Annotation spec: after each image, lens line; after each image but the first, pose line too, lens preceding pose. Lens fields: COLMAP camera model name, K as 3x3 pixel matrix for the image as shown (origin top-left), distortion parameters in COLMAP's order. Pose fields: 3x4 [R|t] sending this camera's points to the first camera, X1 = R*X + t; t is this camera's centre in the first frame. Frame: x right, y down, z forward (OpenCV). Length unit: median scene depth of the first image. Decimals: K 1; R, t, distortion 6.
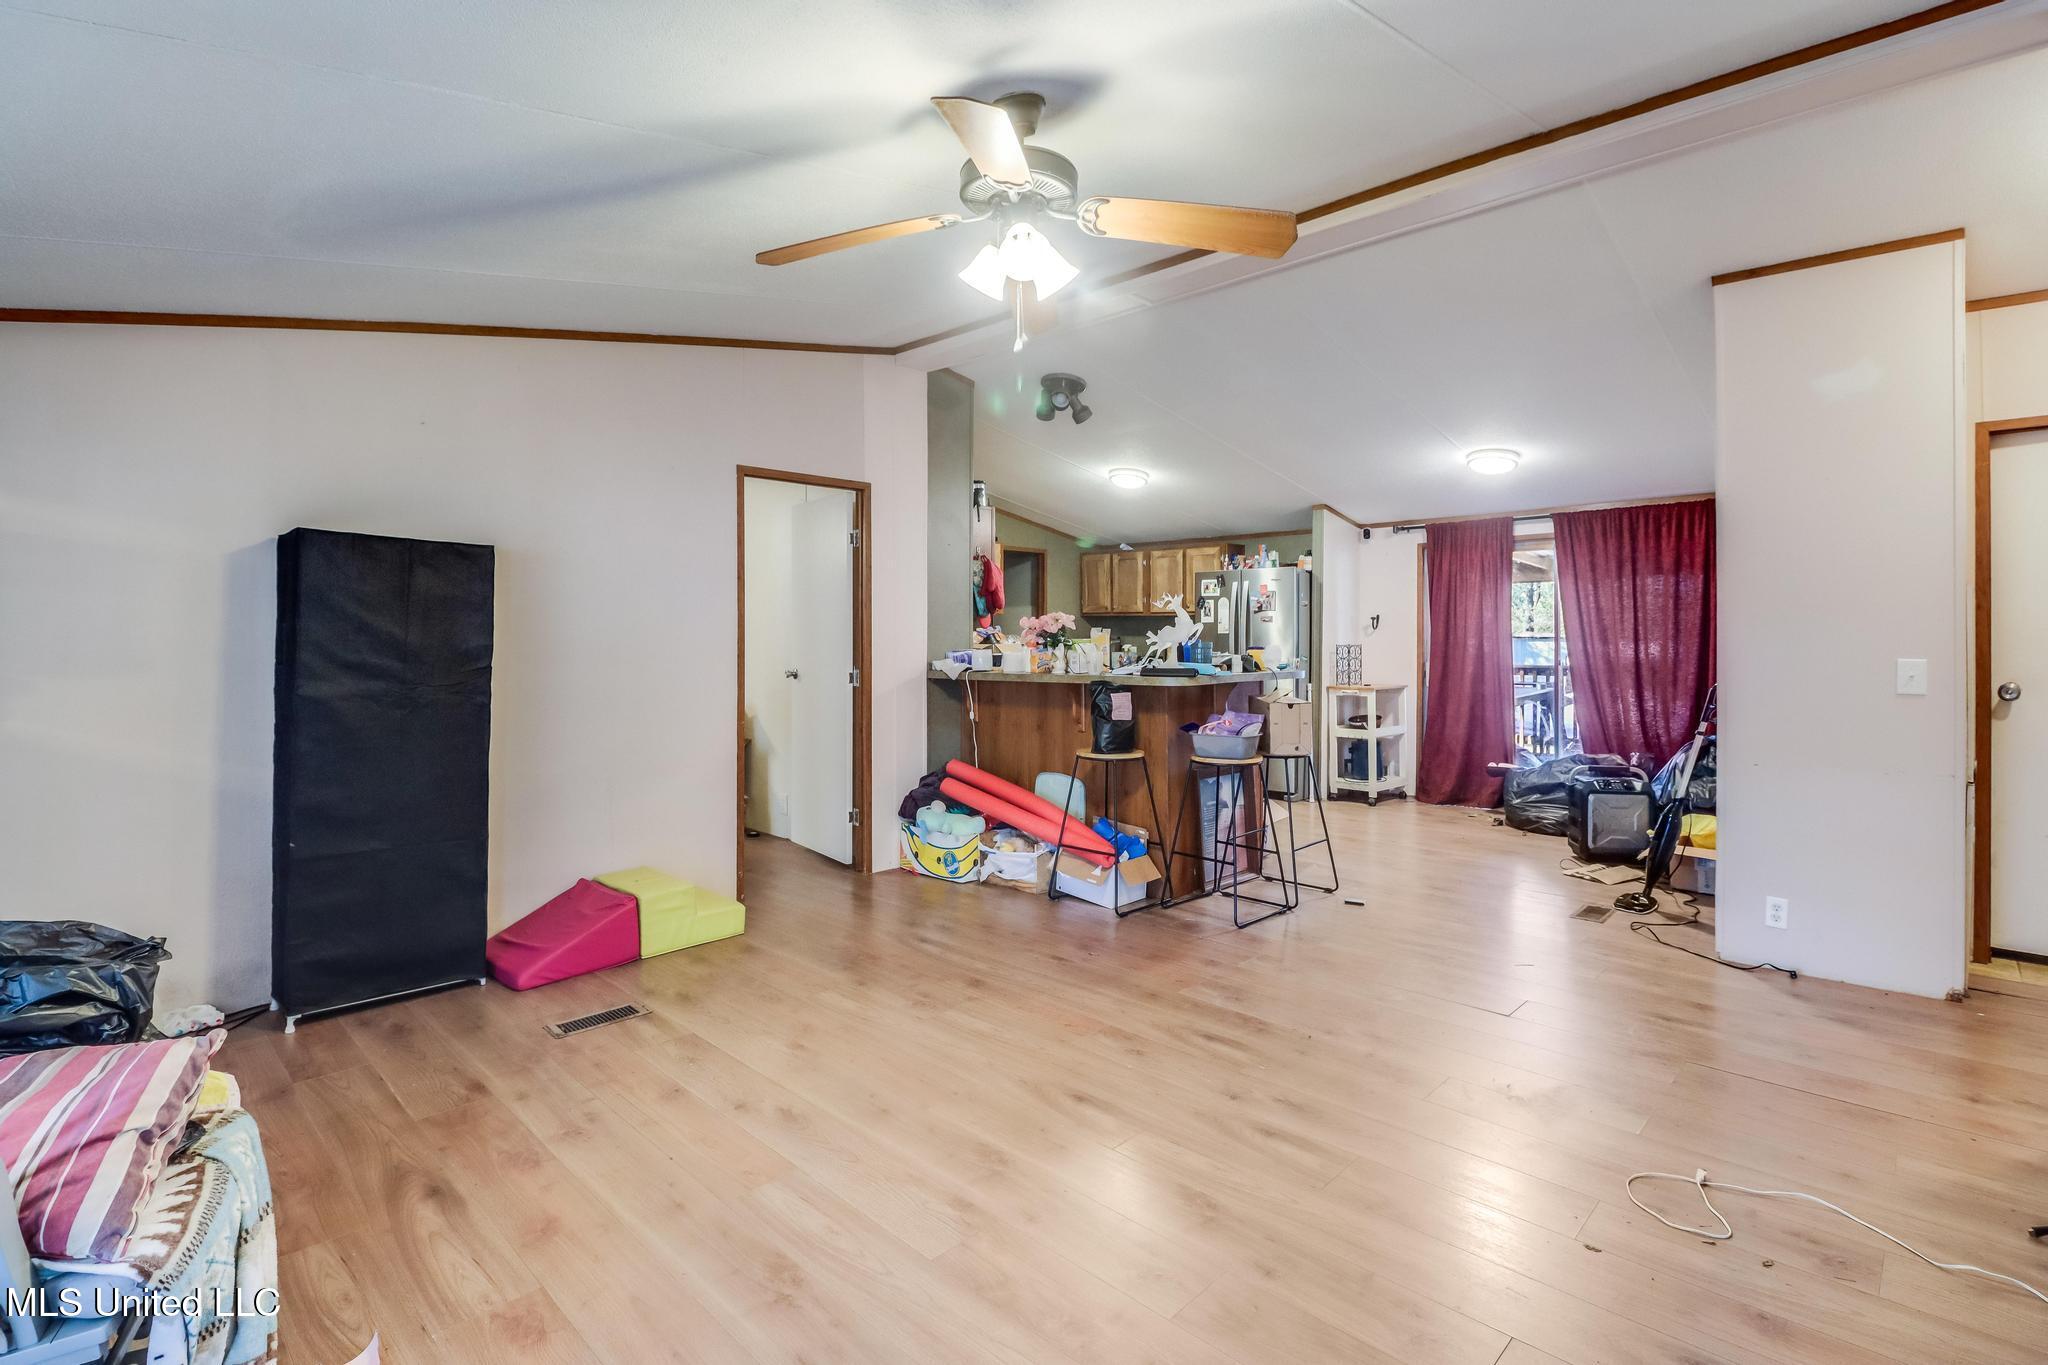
lens RADIAL K [[959.3, 0, 1016.6], [0, 959.3, 642.4], [0, 0, 1]] dist [-0.002602, -0.000417]
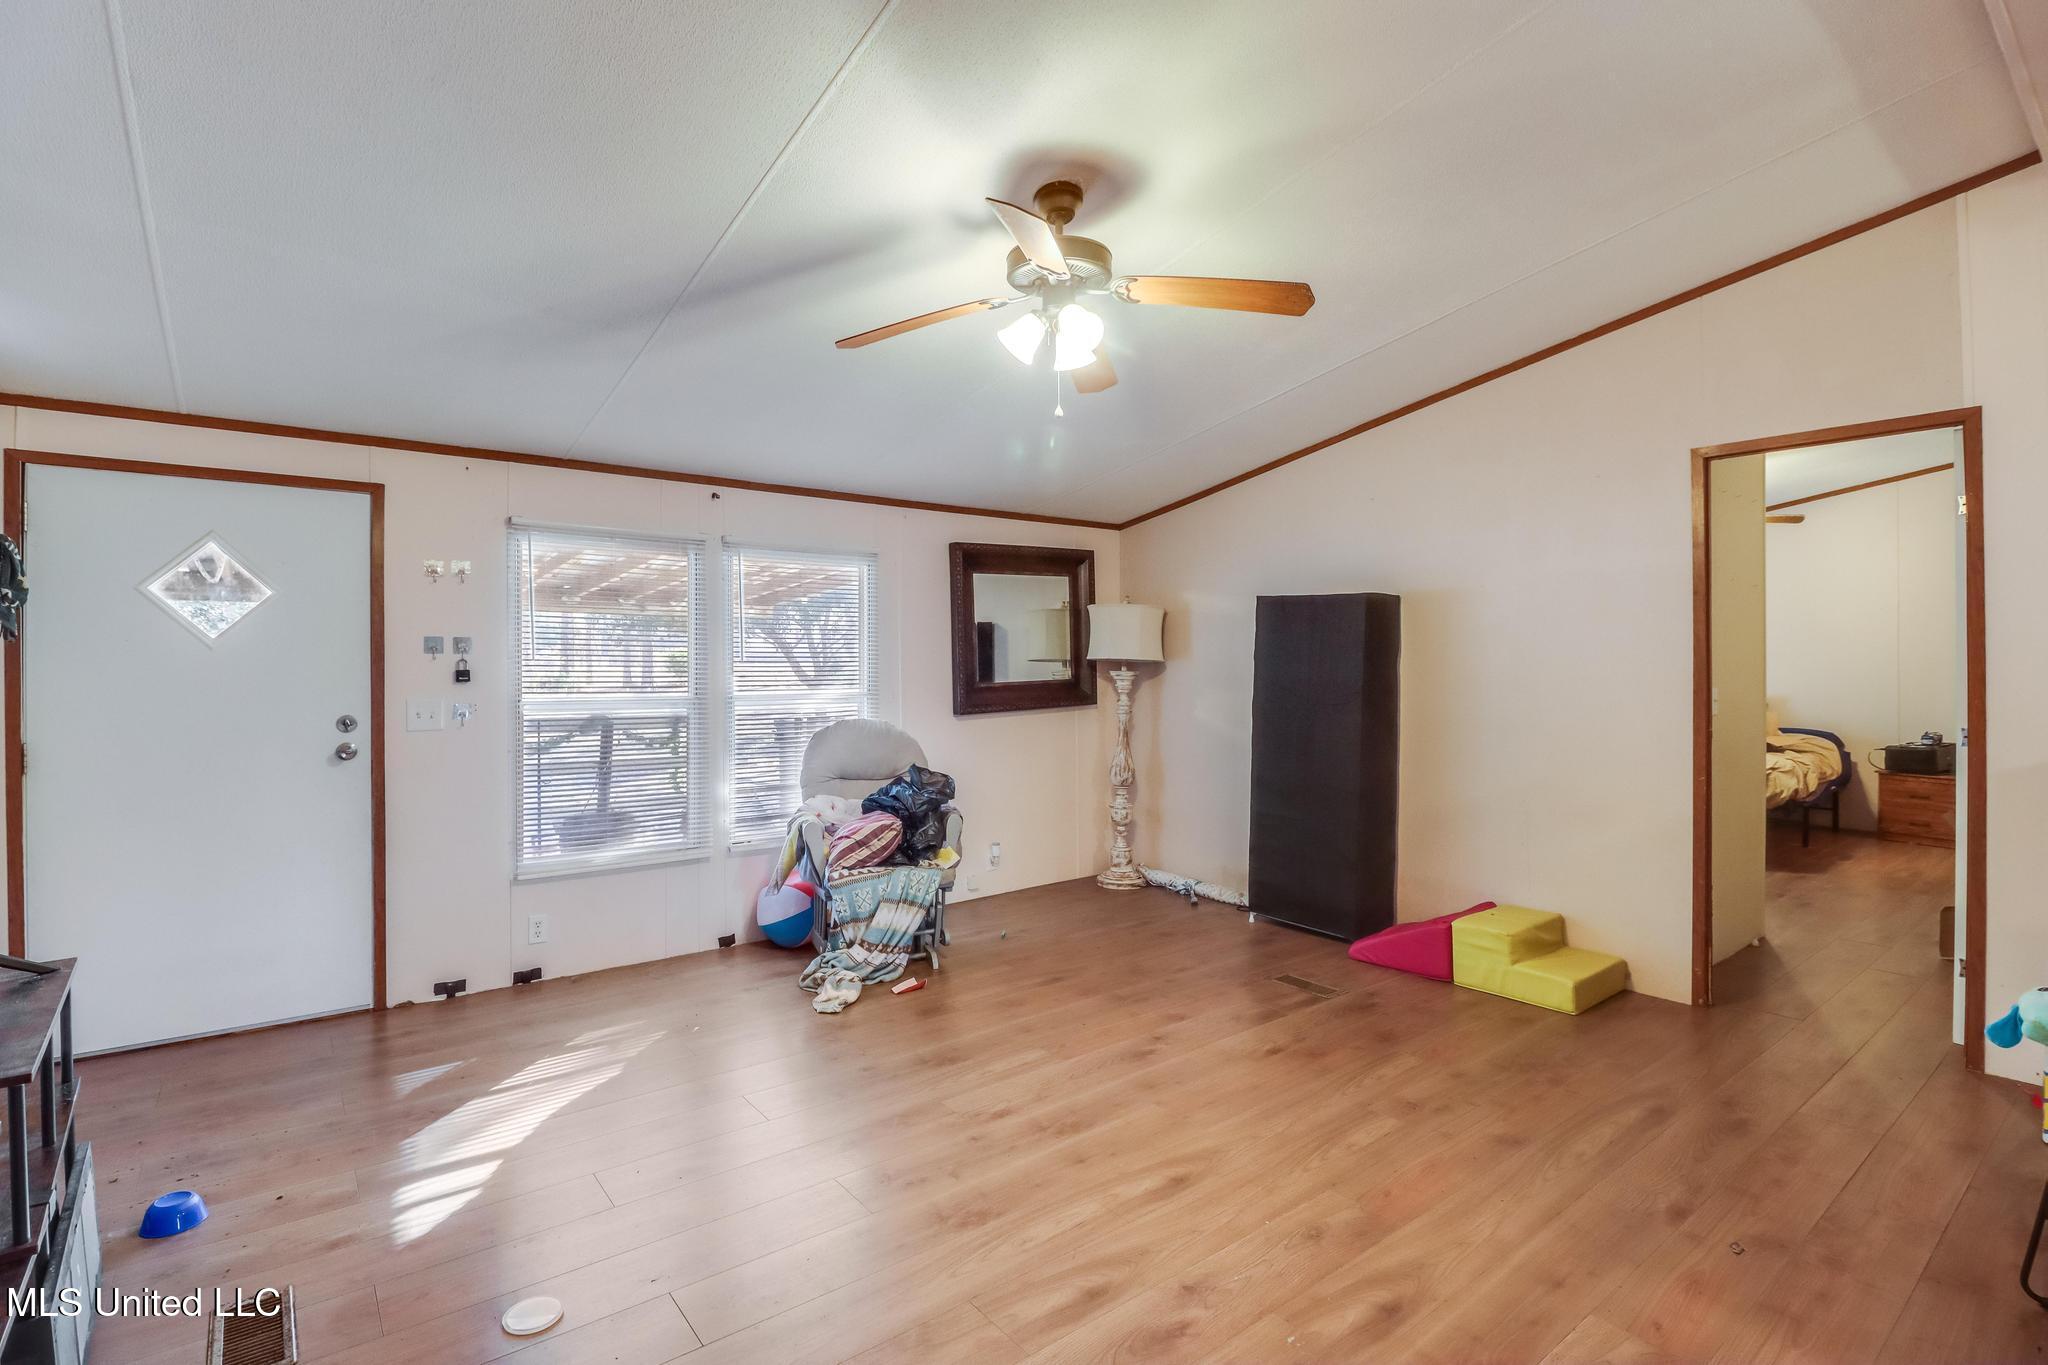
lens RADIAL K [[959.3, 0, 1016.6], [0, 959.3, 642.4], [0, 0, 1]] dist [-0.002602, -0.000417]
pose [[-0.136458, -0.025387, -0.990321, 0.871650], [-0.002381, 0.999677, -0.025299, -0.008907], [0.990643, -0.001094, -0.136474, 0.847489]]
